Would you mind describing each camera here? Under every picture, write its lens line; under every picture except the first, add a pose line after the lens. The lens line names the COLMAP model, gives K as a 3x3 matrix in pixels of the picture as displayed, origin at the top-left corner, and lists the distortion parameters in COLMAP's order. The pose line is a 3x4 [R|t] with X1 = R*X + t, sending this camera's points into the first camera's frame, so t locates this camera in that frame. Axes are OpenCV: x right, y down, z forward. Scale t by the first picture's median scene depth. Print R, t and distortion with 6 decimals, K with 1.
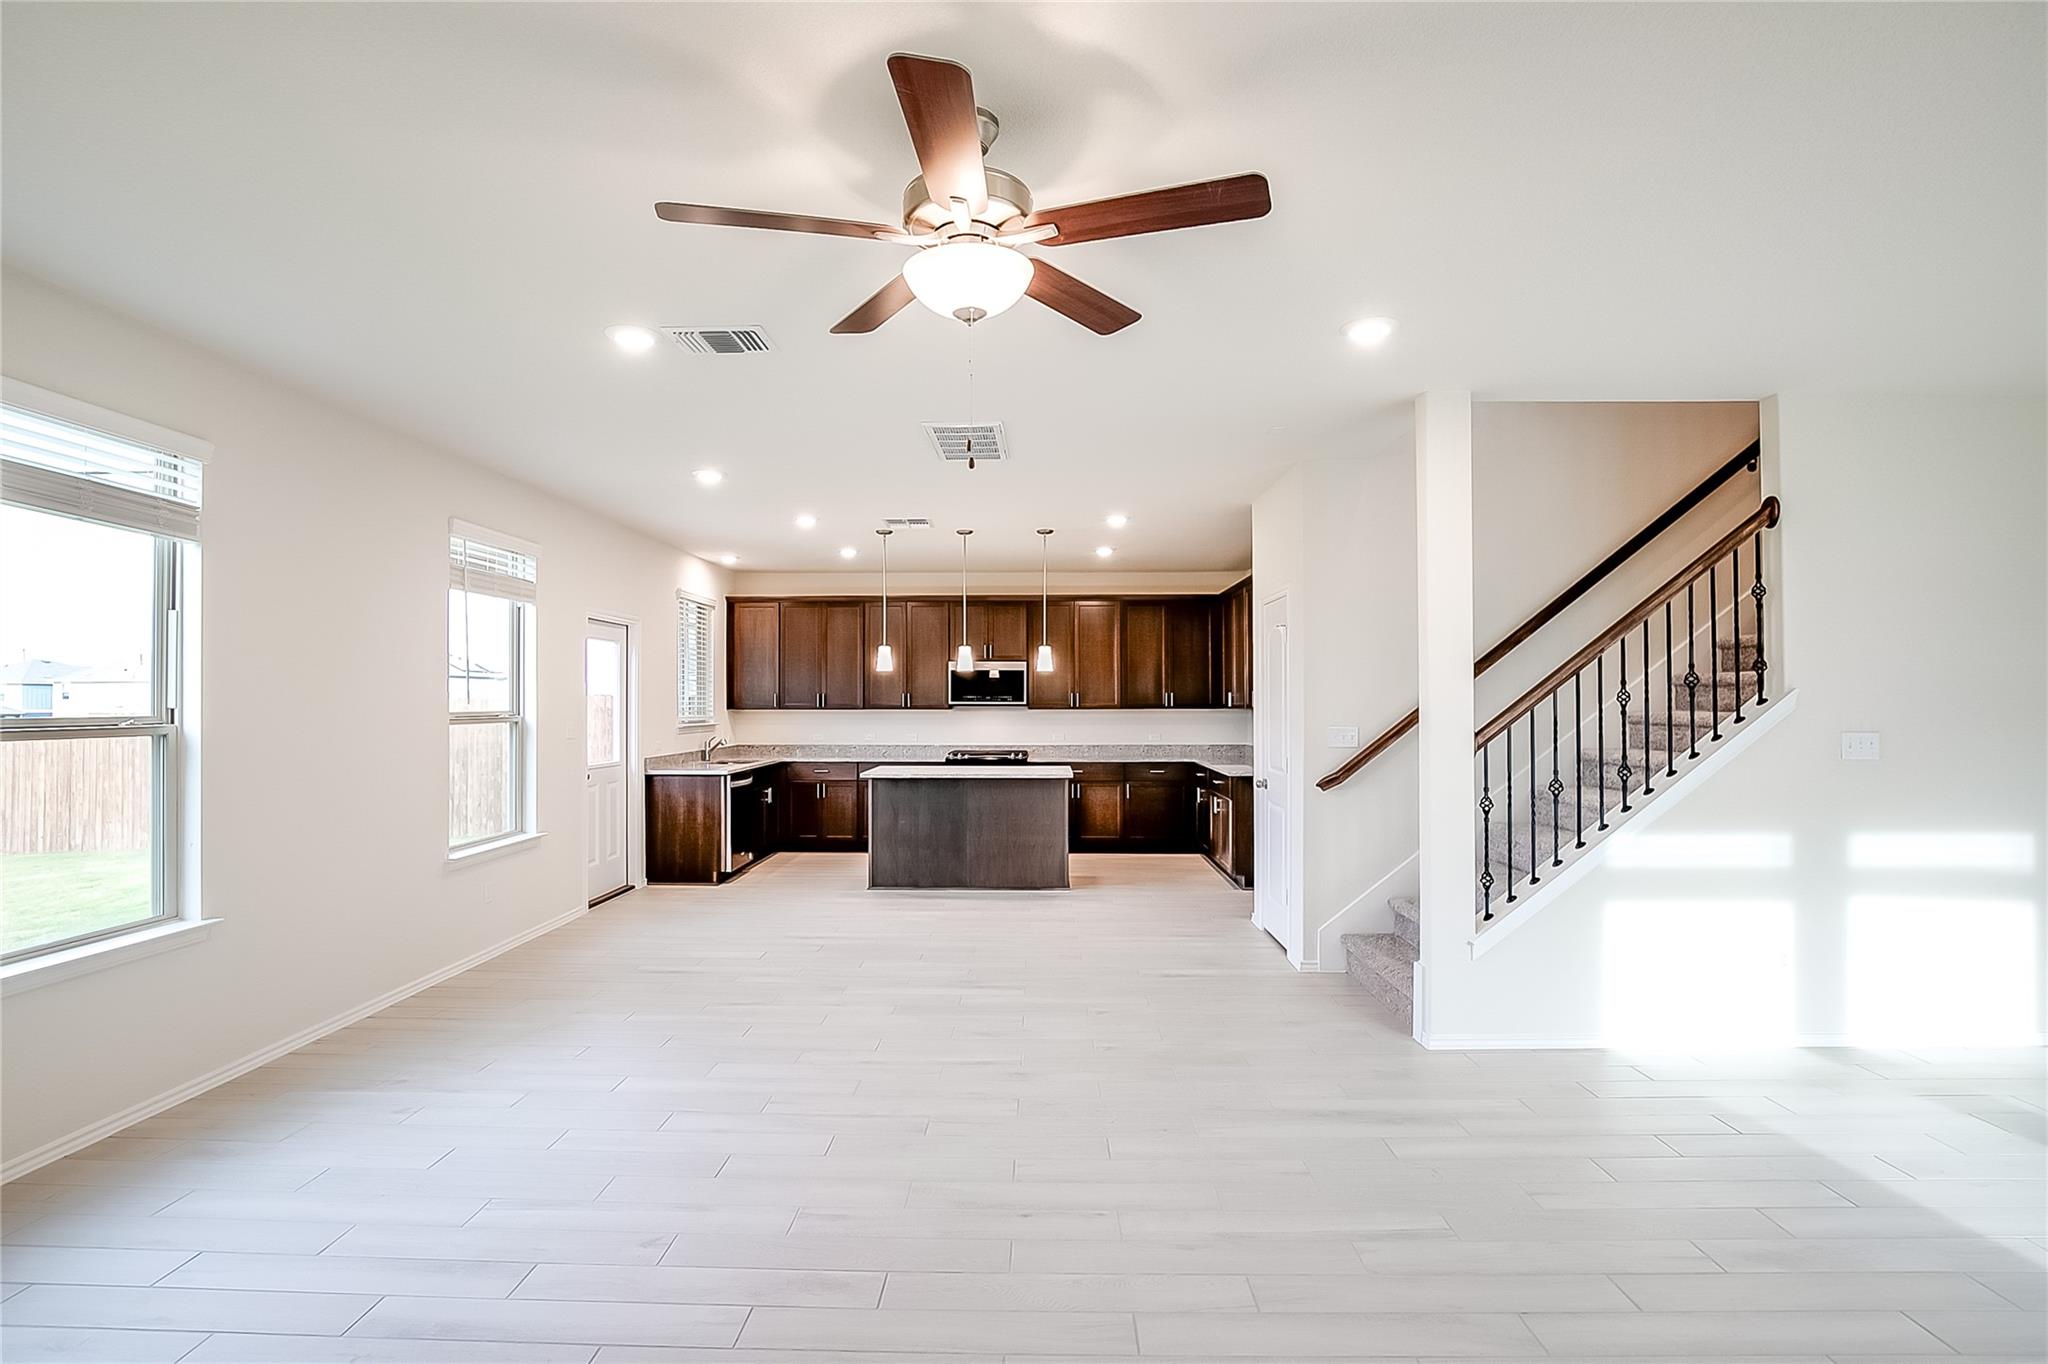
lens RADIAL K [[1093.3, 0, 1034.1], [0, 1093.3, 687.4], [0, 0, 1]] dist [-0.011945, -0.000394]
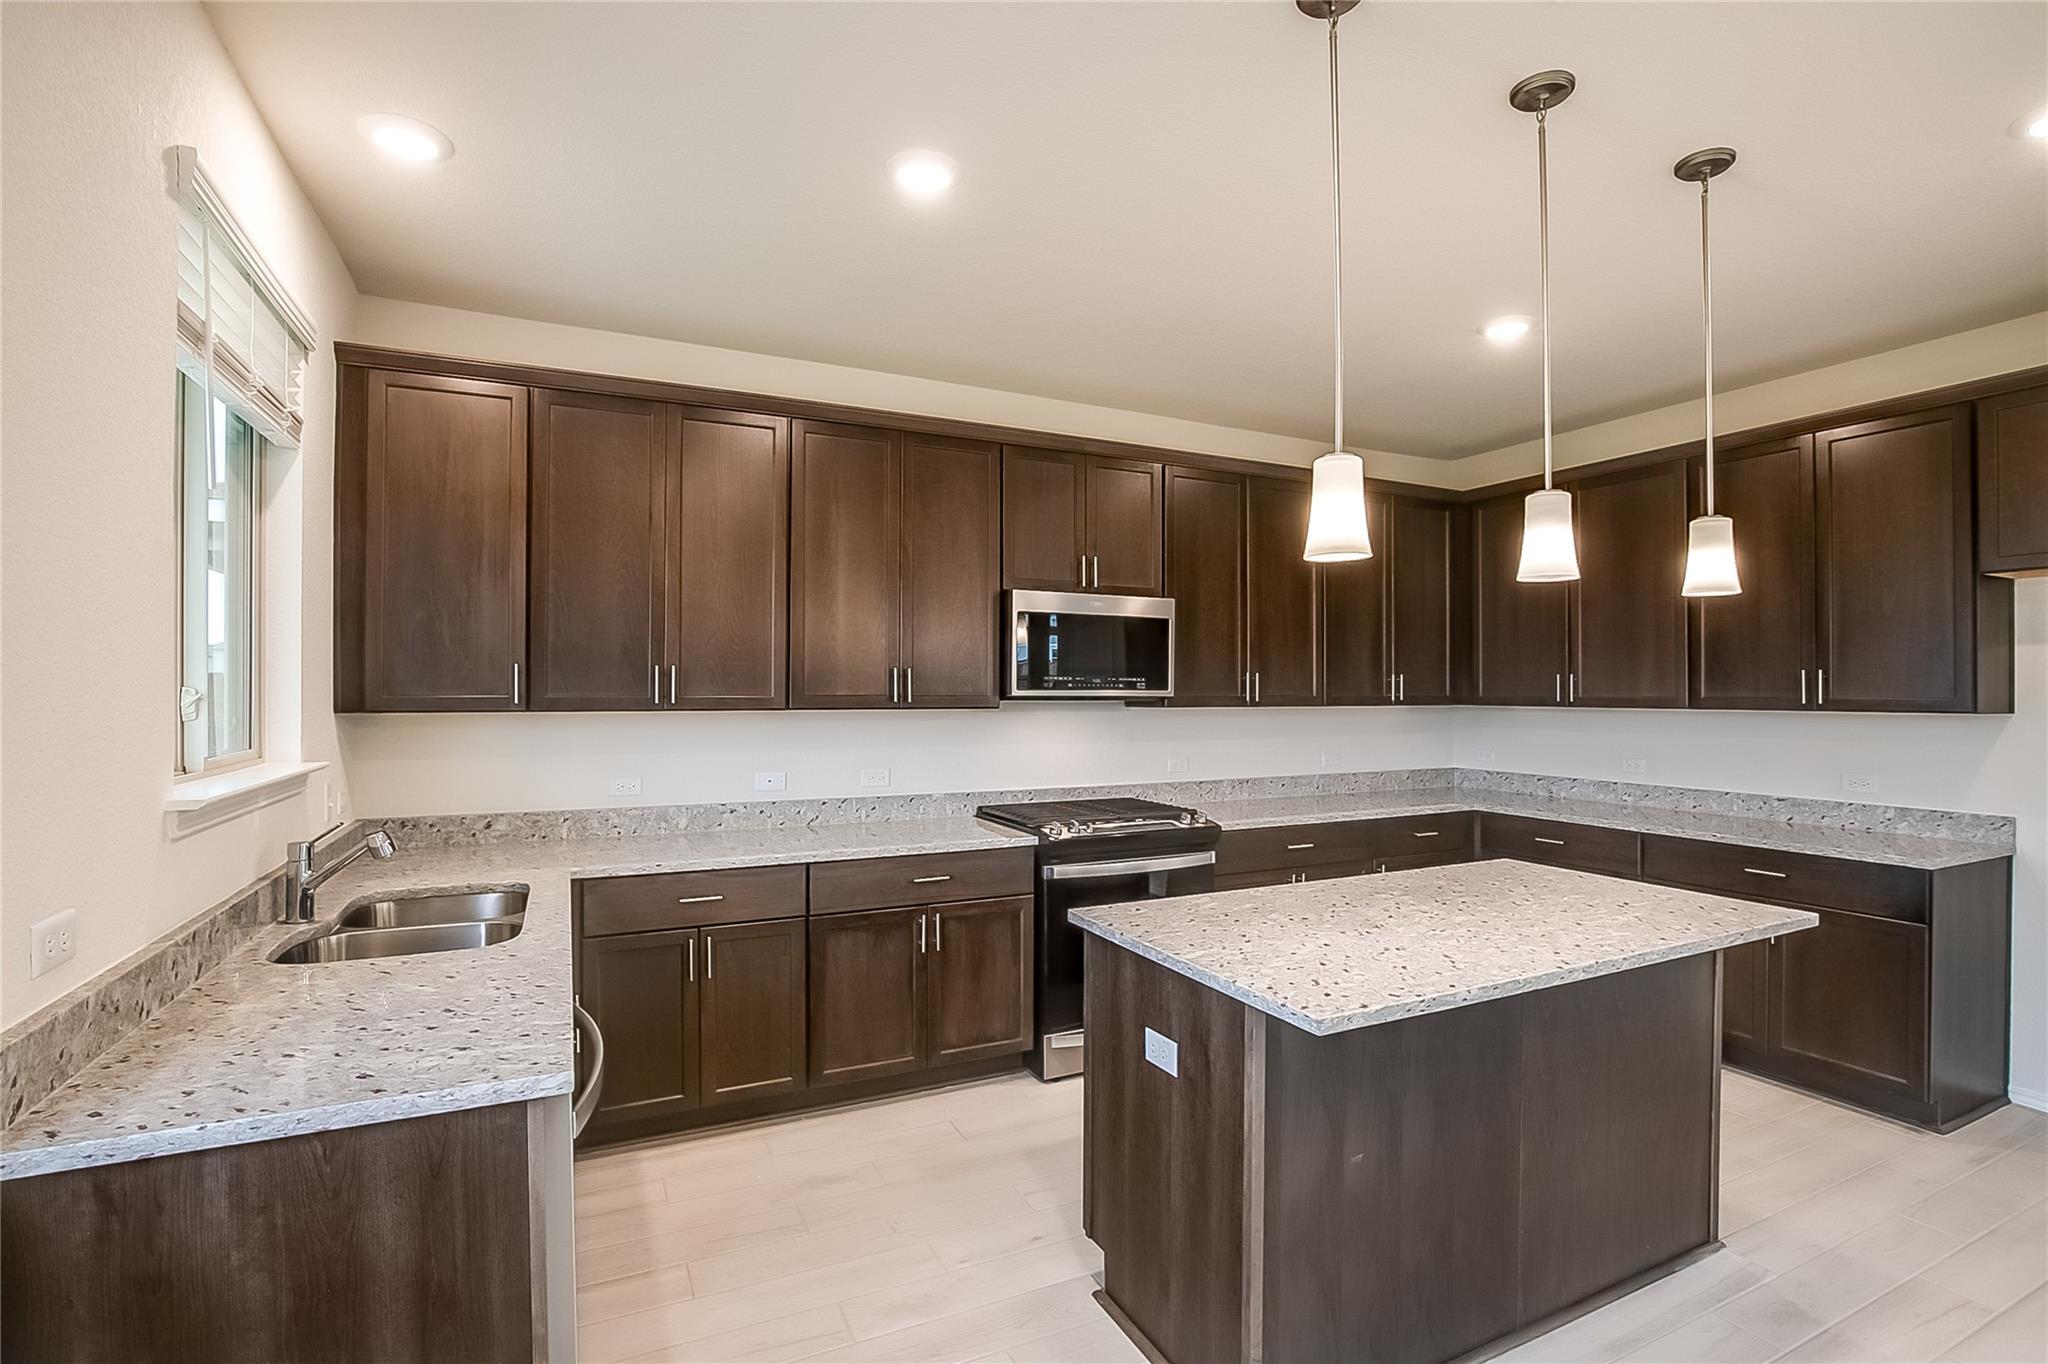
lens RADIAL K [[947.2, 0, 1020.0], [0, 947.2, 693.4], [0, 0, 1]] dist [-0.029006, 0.003917]
pose [[0.890655, 0.002024, 0.454674, -0.239194], [-0.009278, 0.999863, 0.013725, 0.009995], [-0.454584, -0.016443, 0.890552, 0.706060]]
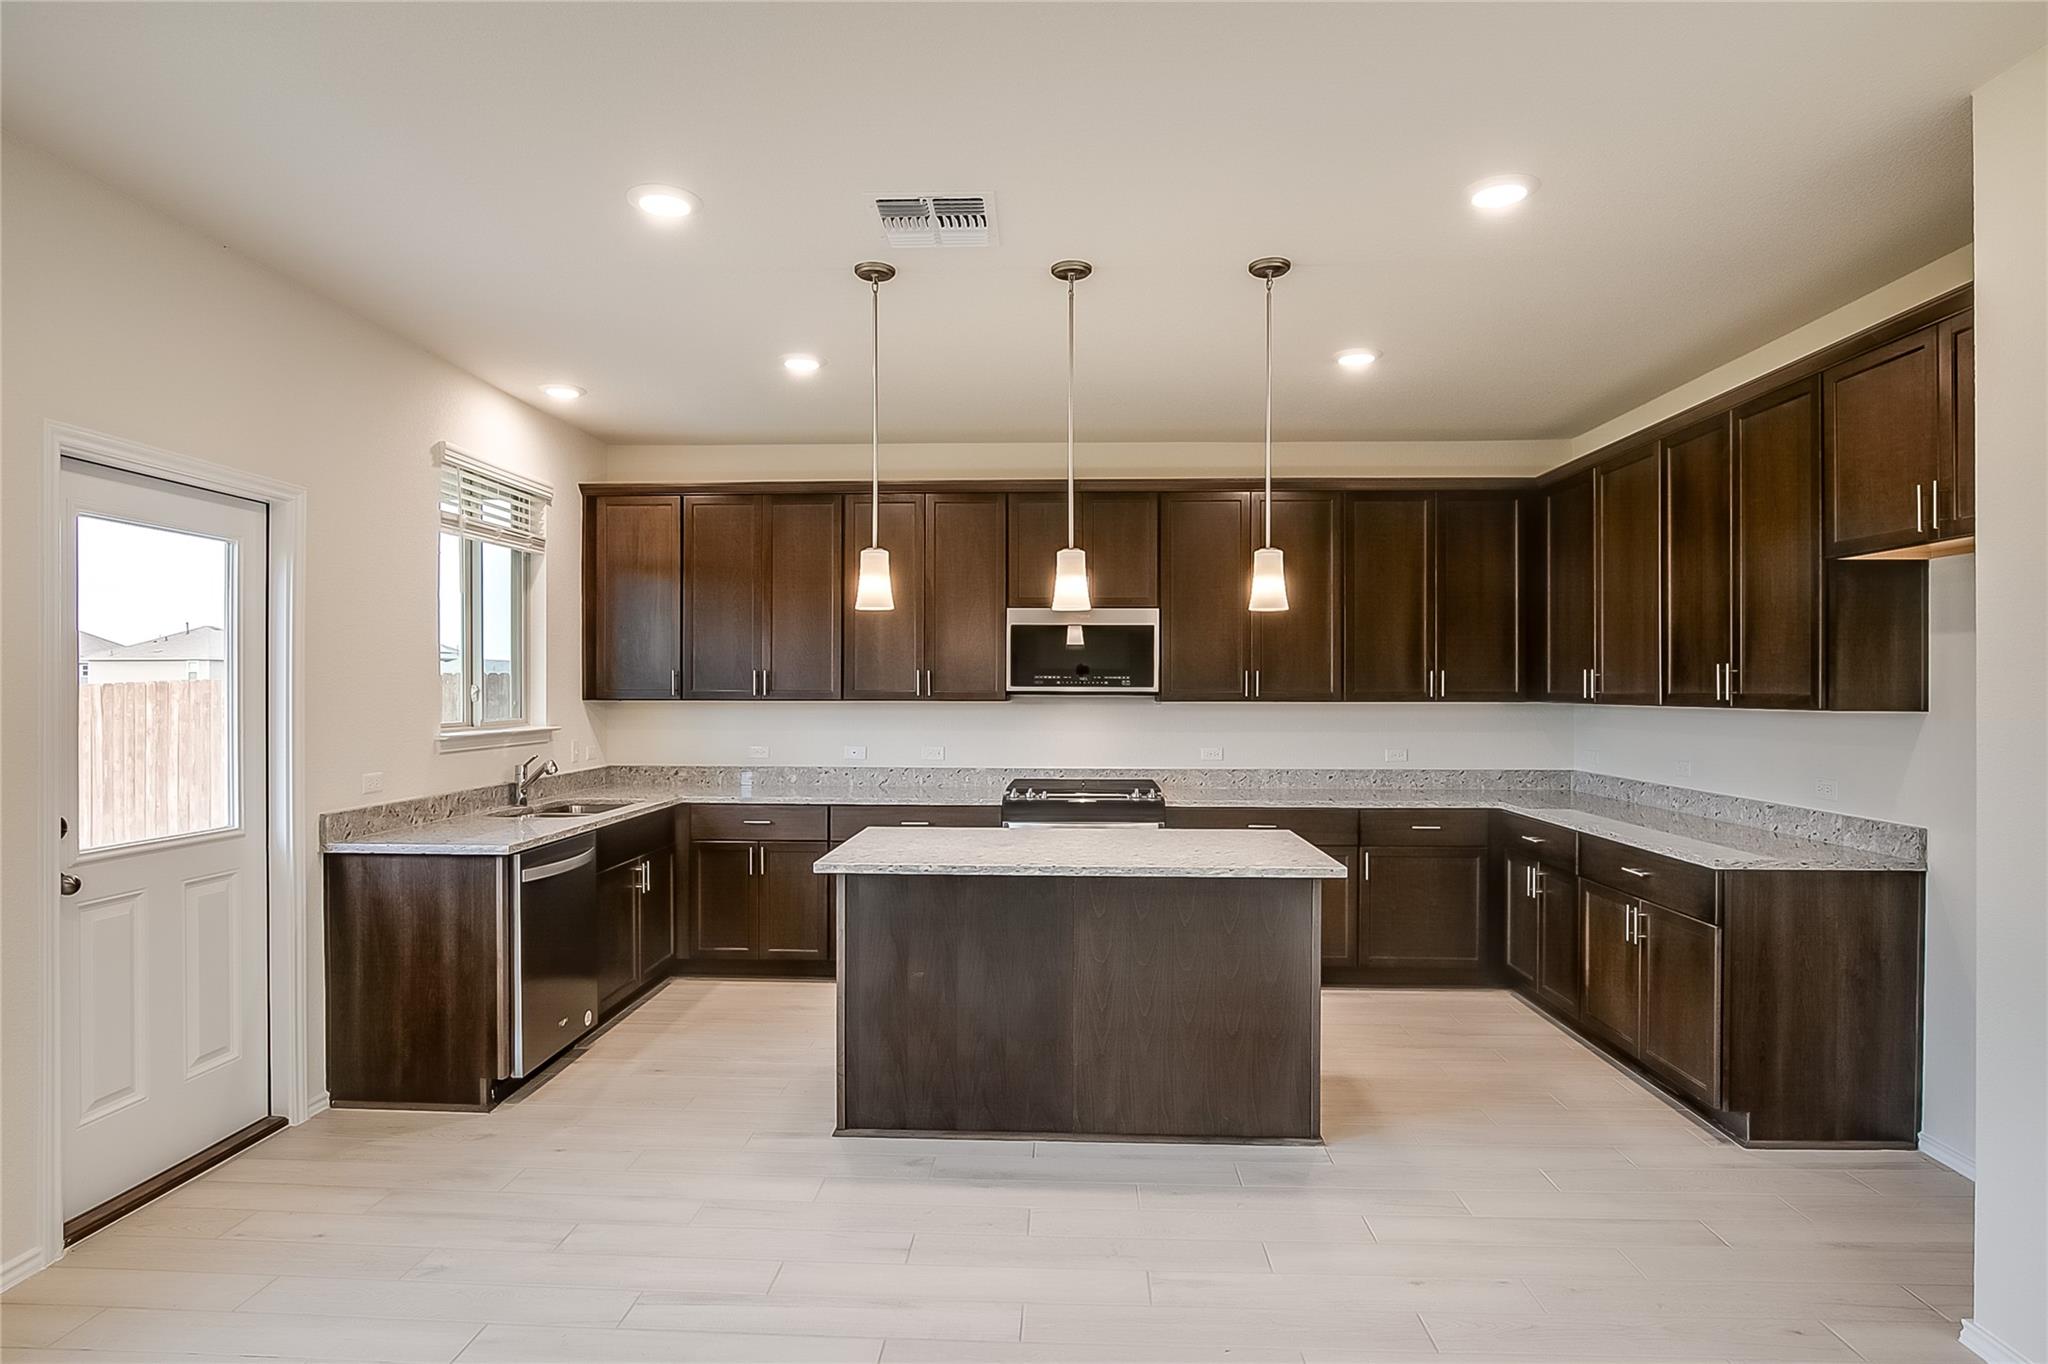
lens RADIAL K [[1093.3, 0, 1014.5], [0, 1093.3, 689.1], [0, 0, 1]] dist [-0.011945, -0.000394]
pose [[0.999609, 0.002962, -0.027797, -0.061413], [-0.002553, 0.999888, 0.014769, 0.007041], [0.027838, -0.014693, 0.999504, 0.497555]]
